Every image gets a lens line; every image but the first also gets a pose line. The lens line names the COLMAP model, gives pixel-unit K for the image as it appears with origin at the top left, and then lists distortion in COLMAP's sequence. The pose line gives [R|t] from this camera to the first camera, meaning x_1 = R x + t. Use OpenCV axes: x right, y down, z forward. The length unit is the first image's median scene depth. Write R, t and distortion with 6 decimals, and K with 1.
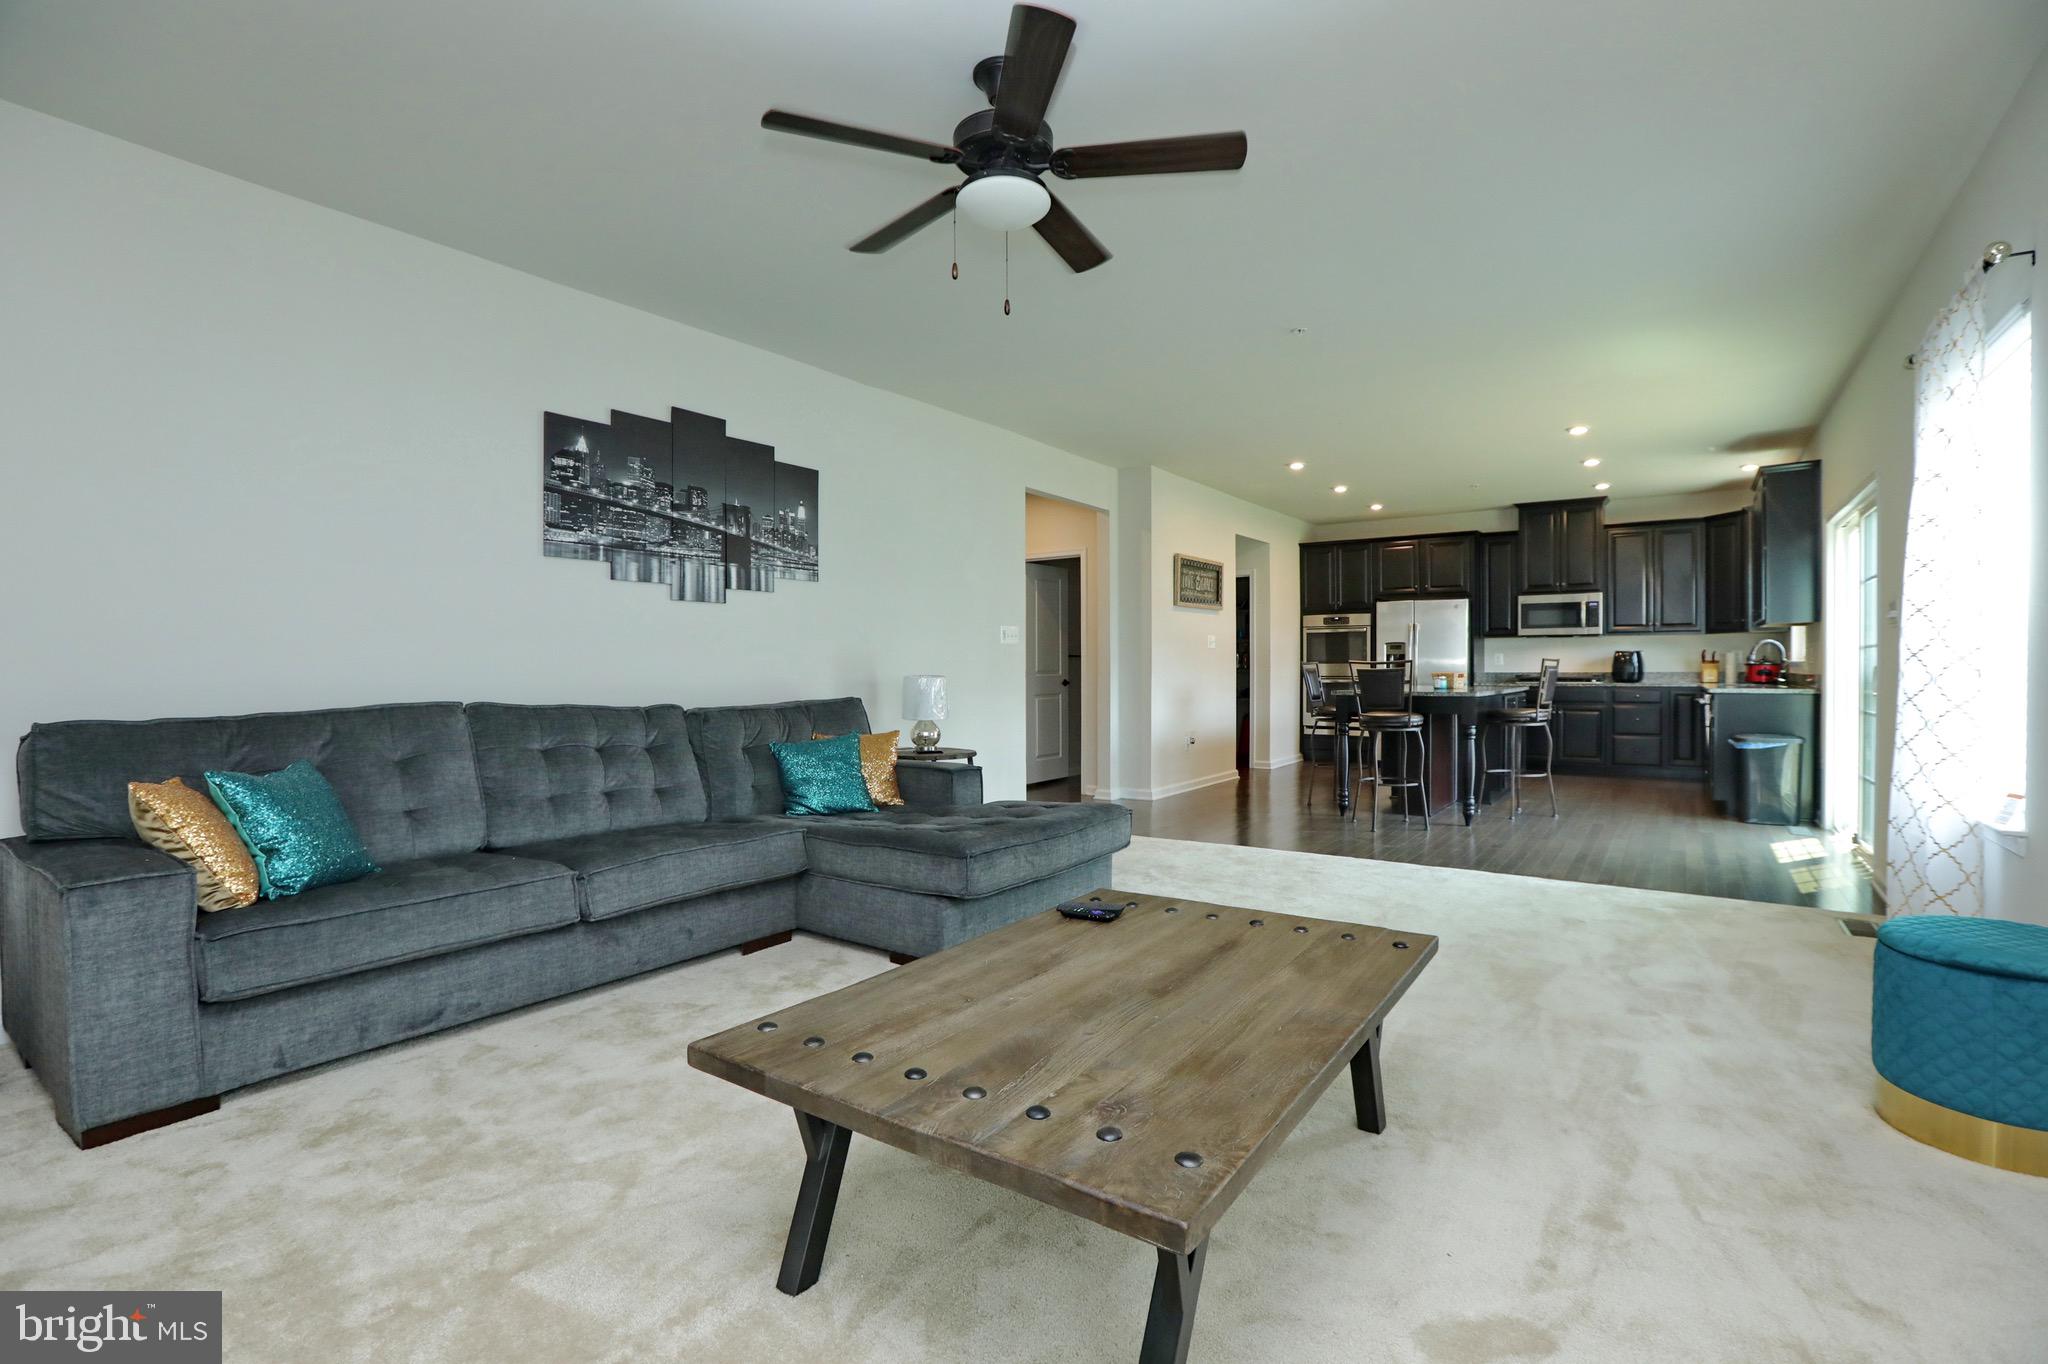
lens RADIAL K [[951.2, 0, 1024.0], [0, 951.2, 682.0], [0, 0, 1]] dist [-0.069032, 0.041350]
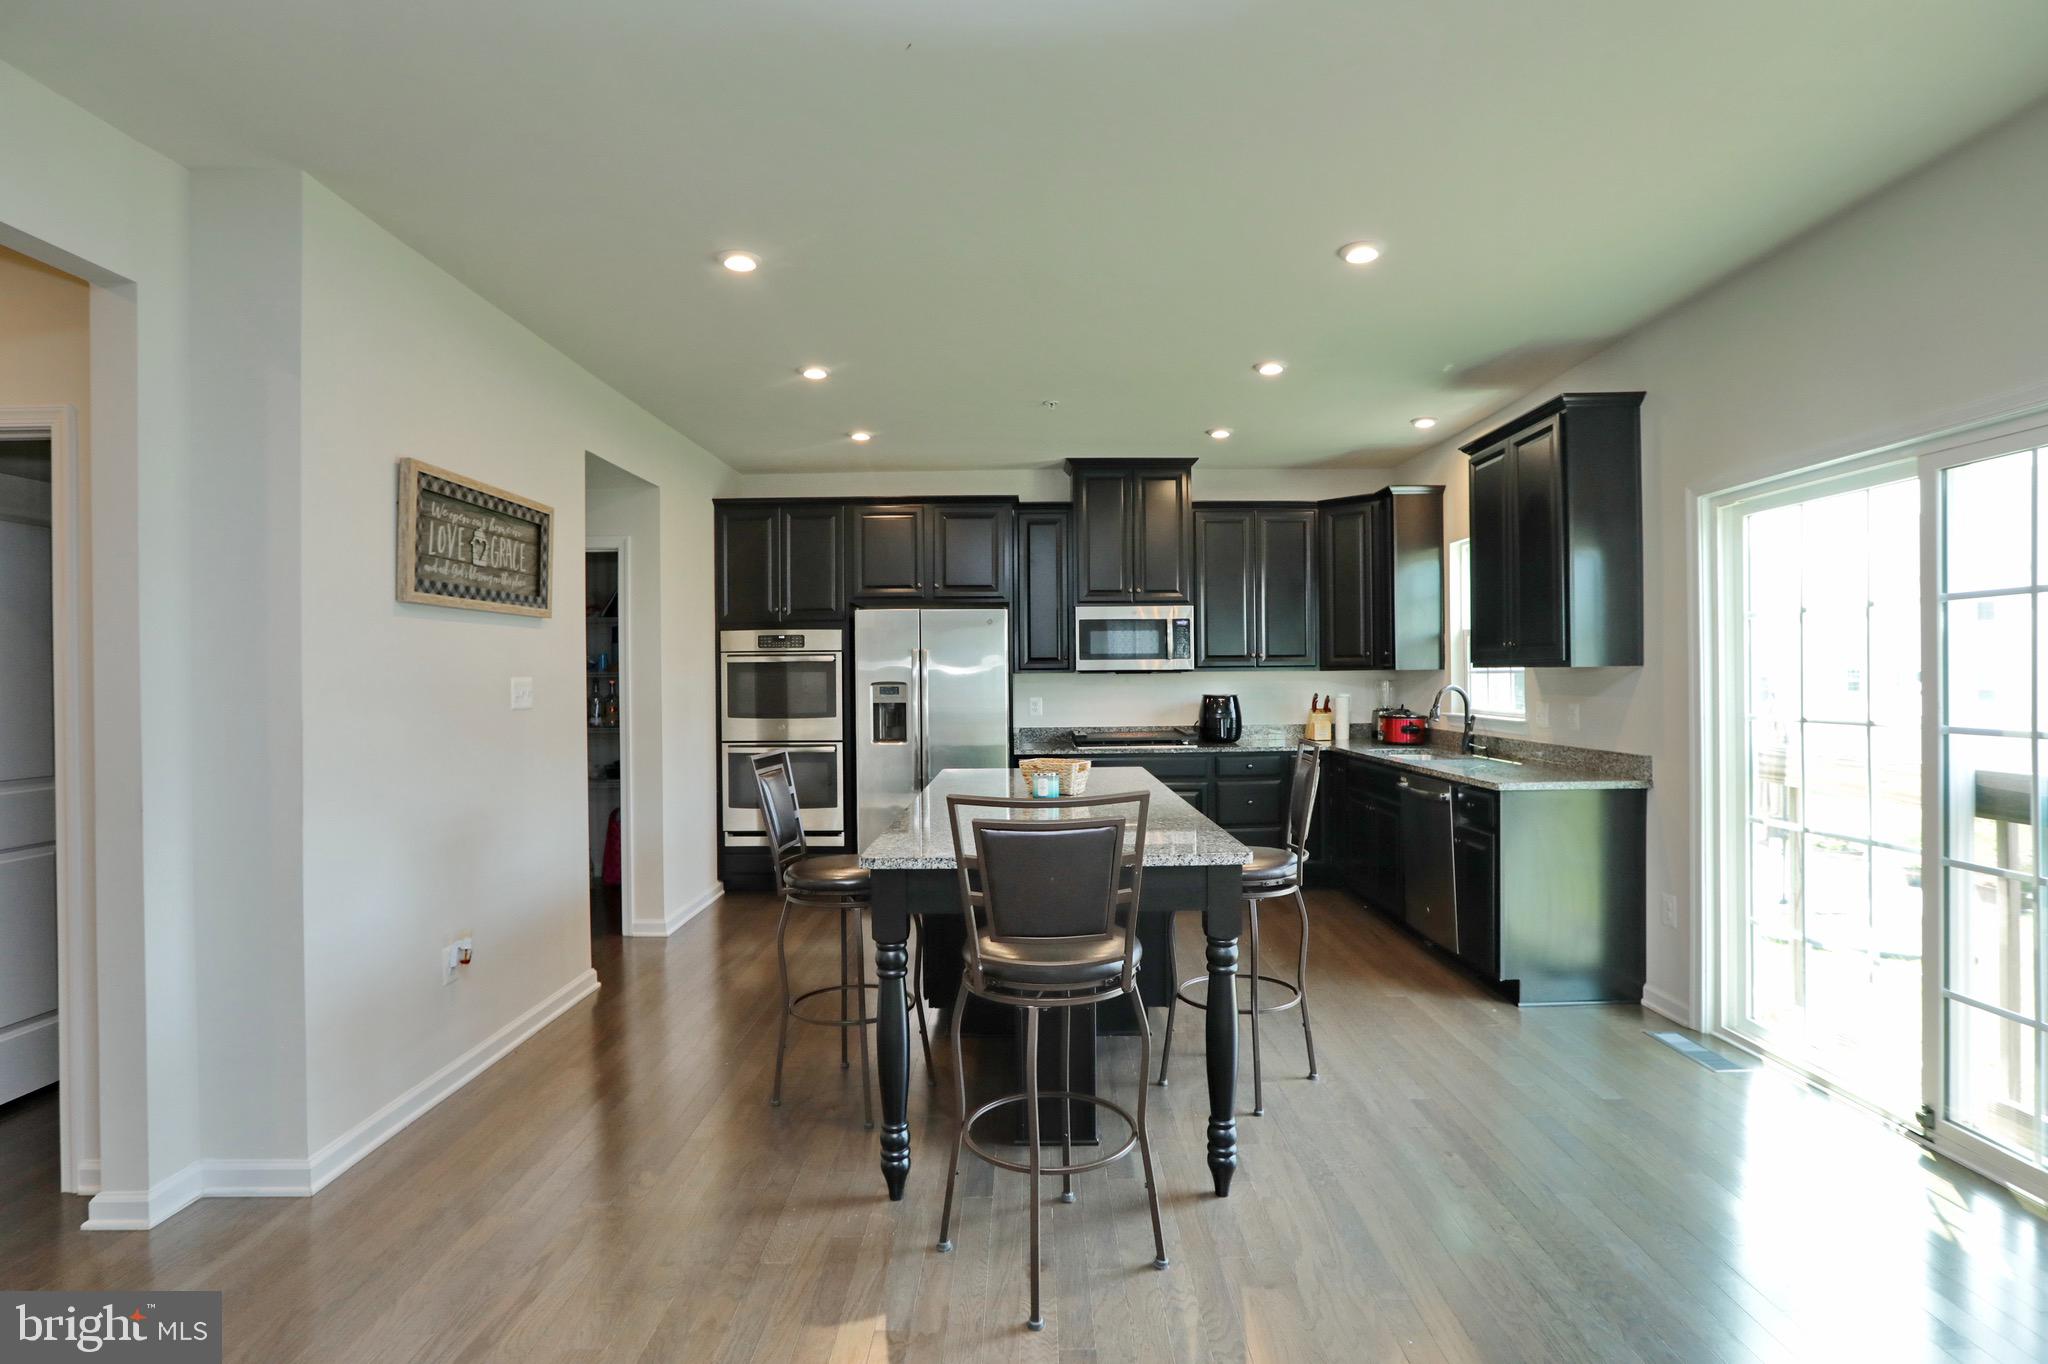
lens RADIAL K [[972.0, 0, 1019.3], [0, 972.0, 668.8], [0, 0, 1]] dist [-0.028252, 0.001191]
pose [[0.809216, -0.001703, 0.587509, 0.119927], [0.016373, 0.999673, -0.019654, -0.038797], [-0.587283, 0.025524, 0.808979, 0.502125]]
